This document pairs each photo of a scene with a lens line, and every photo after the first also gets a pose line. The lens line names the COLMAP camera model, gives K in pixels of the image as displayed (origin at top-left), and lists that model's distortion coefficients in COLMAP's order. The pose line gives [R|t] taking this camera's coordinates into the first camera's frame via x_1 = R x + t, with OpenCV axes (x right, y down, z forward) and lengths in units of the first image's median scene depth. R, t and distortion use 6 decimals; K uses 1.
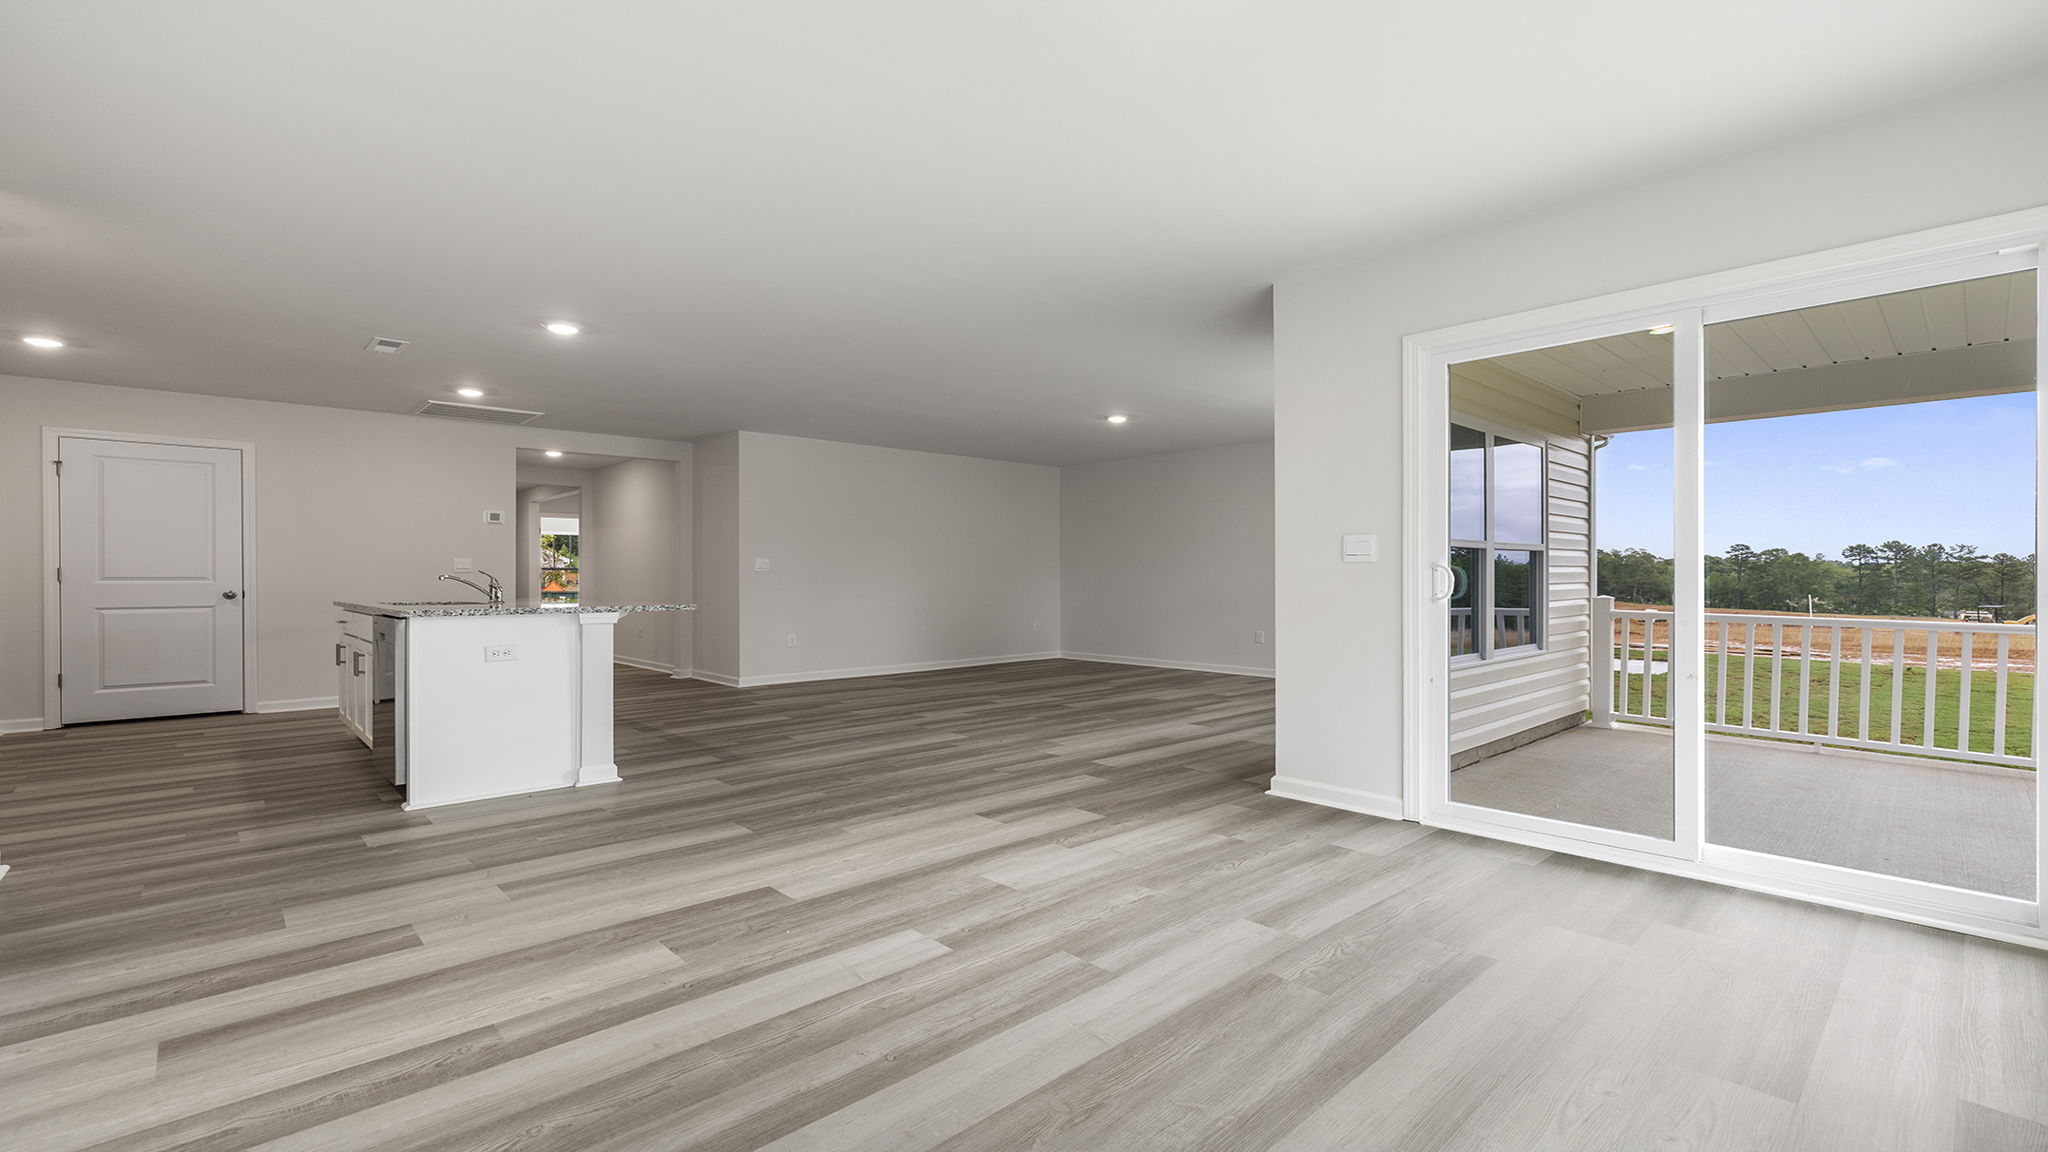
lens RADIAL K [[893.9, 0, 1024.0], [0, 893.9, 576.0], [0, 0, 1]] dist [0.001038, -0.000093]
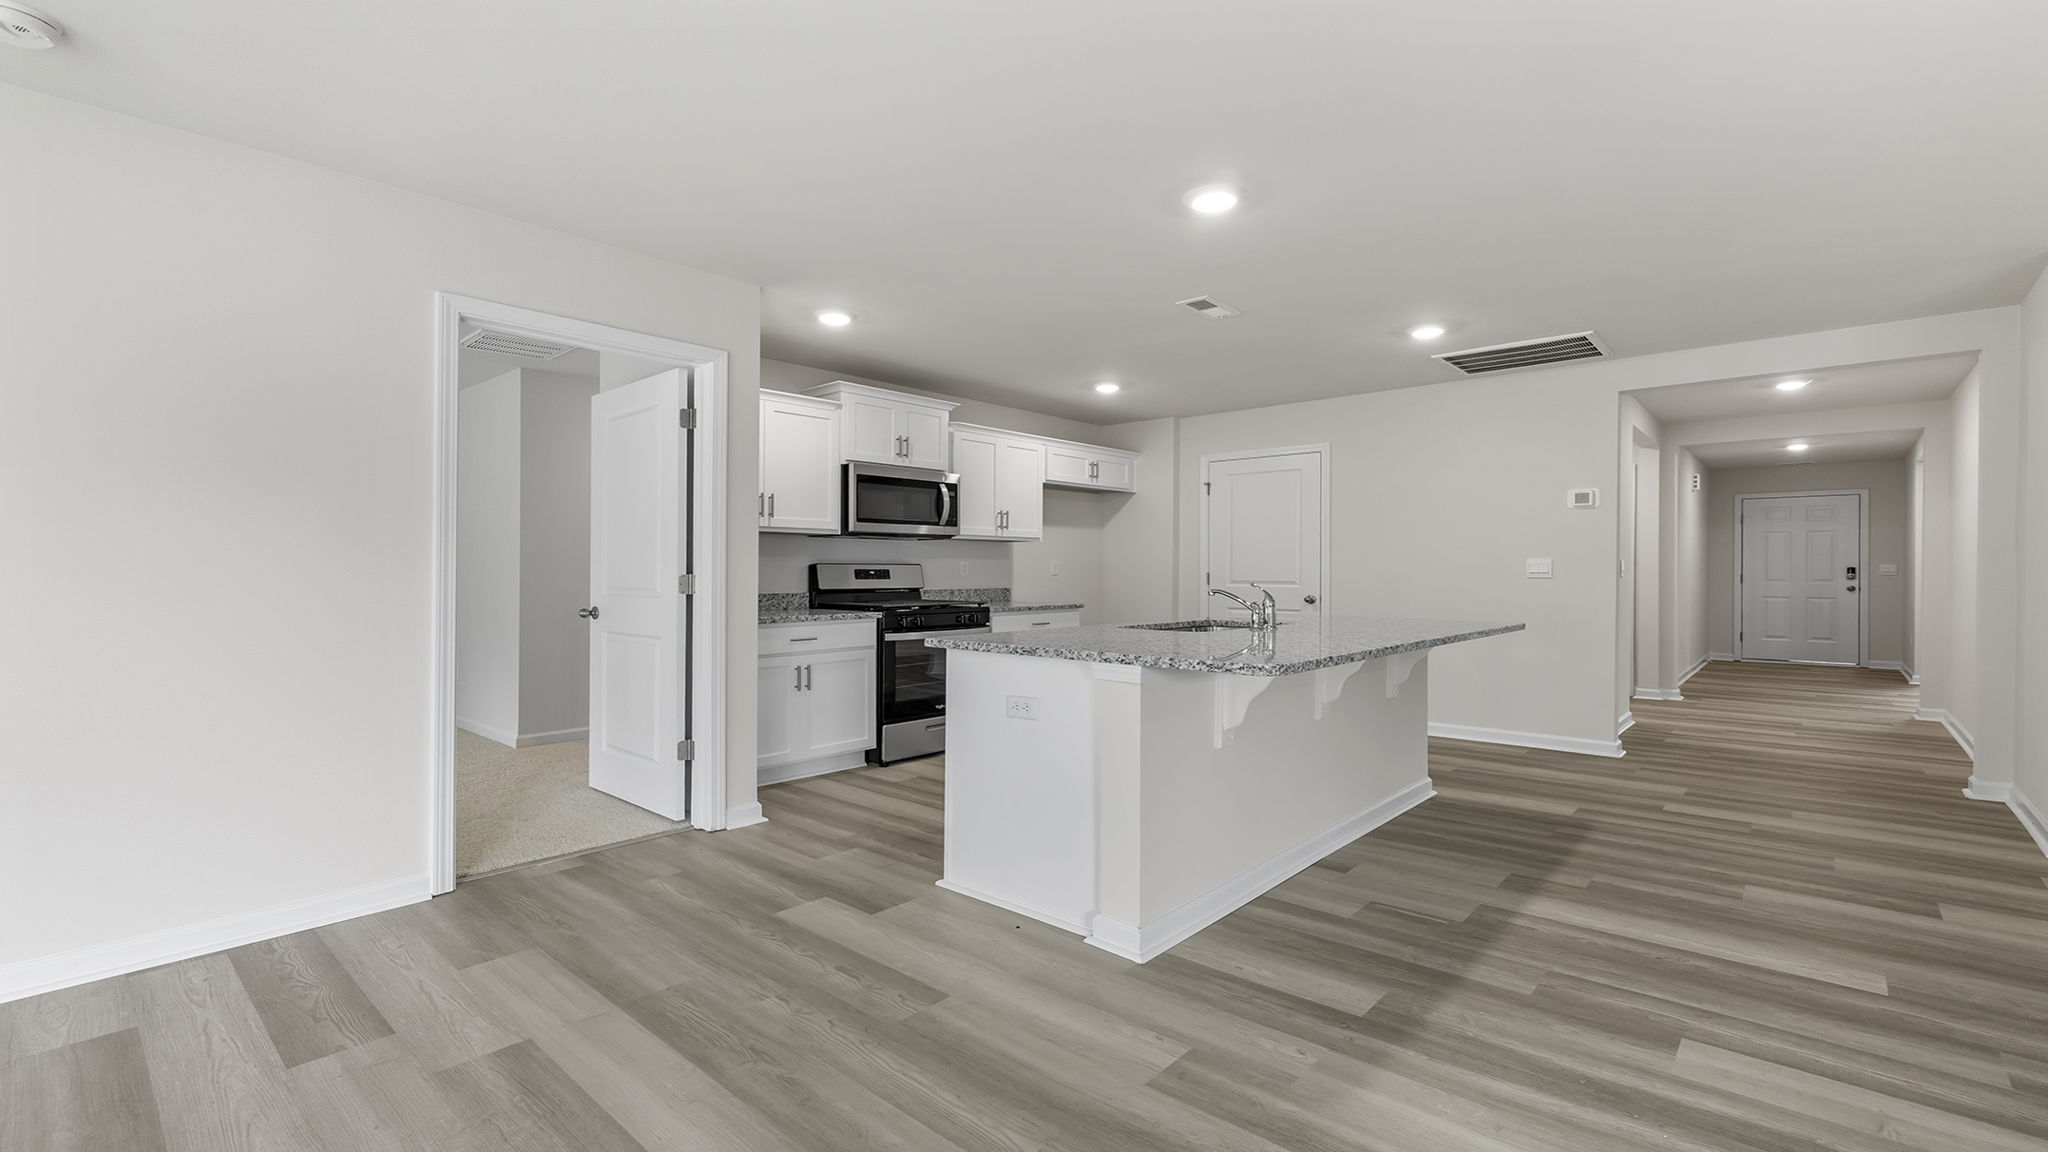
lens RADIAL K [[893.9, 0, 1024.0], [0, 893.9, 576.0], [0, 0, 1]] dist [0.001038, -0.000093]
pose [[0.089119, 0.009174, -0.995979, 0.141394], [-0.000190, 0.999958, 0.009194, -0.029002], [0.996021, -0.000630, 0.089117, 1.208356]]
